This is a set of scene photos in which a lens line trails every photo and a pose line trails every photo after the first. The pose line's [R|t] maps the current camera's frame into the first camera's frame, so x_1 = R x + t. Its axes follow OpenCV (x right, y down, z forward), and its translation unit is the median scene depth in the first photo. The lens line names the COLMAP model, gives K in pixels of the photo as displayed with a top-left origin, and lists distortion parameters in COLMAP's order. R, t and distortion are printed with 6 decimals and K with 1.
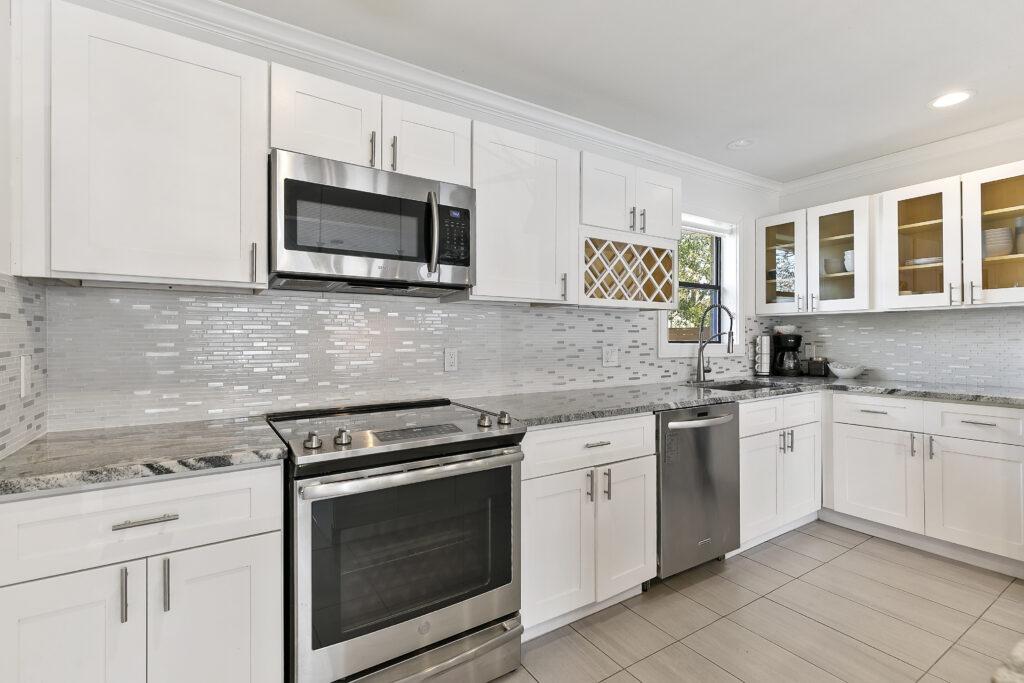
lens RADIAL K [[470.1, 0, 503.1], [0, 470.1, 337.1], [0, 0, 1]] dist [0.000842, -0.001013]
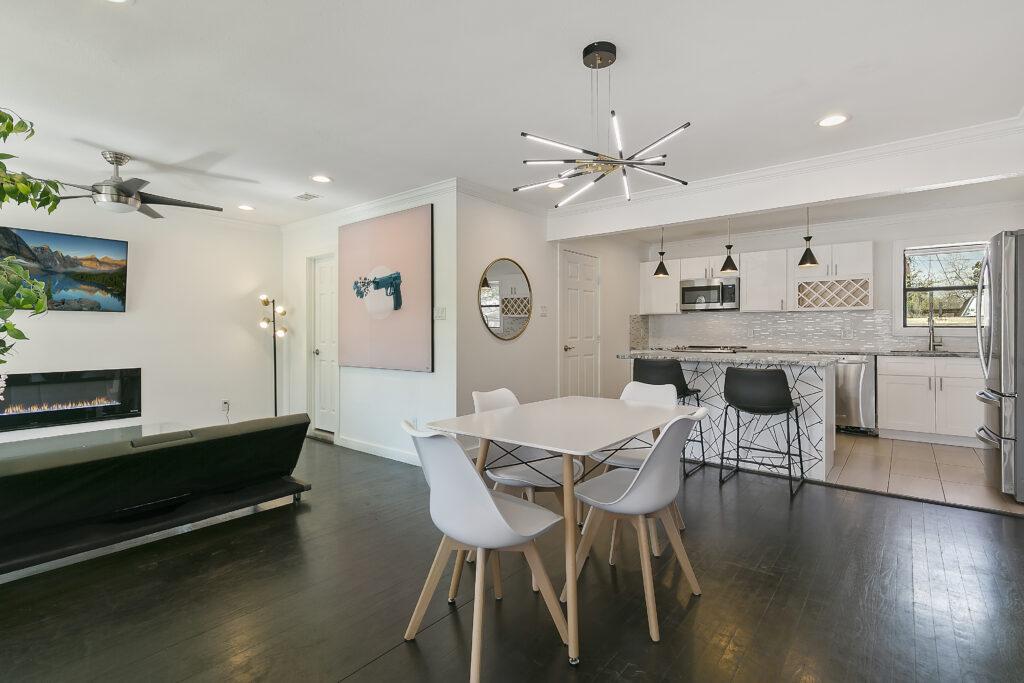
lens RADIAL K [[470.1, 0, 510.9], [0, 470.1, 334.2], [0, 0, 1]] dist [0.000842, -0.001013]
pose [[0.297599, 0.004685, -0.954679, 1.933963], [-0.001388, 0.999989, 0.004475, 0.039581], [0.954690, -0.000007, 0.297603, -1.064089]]
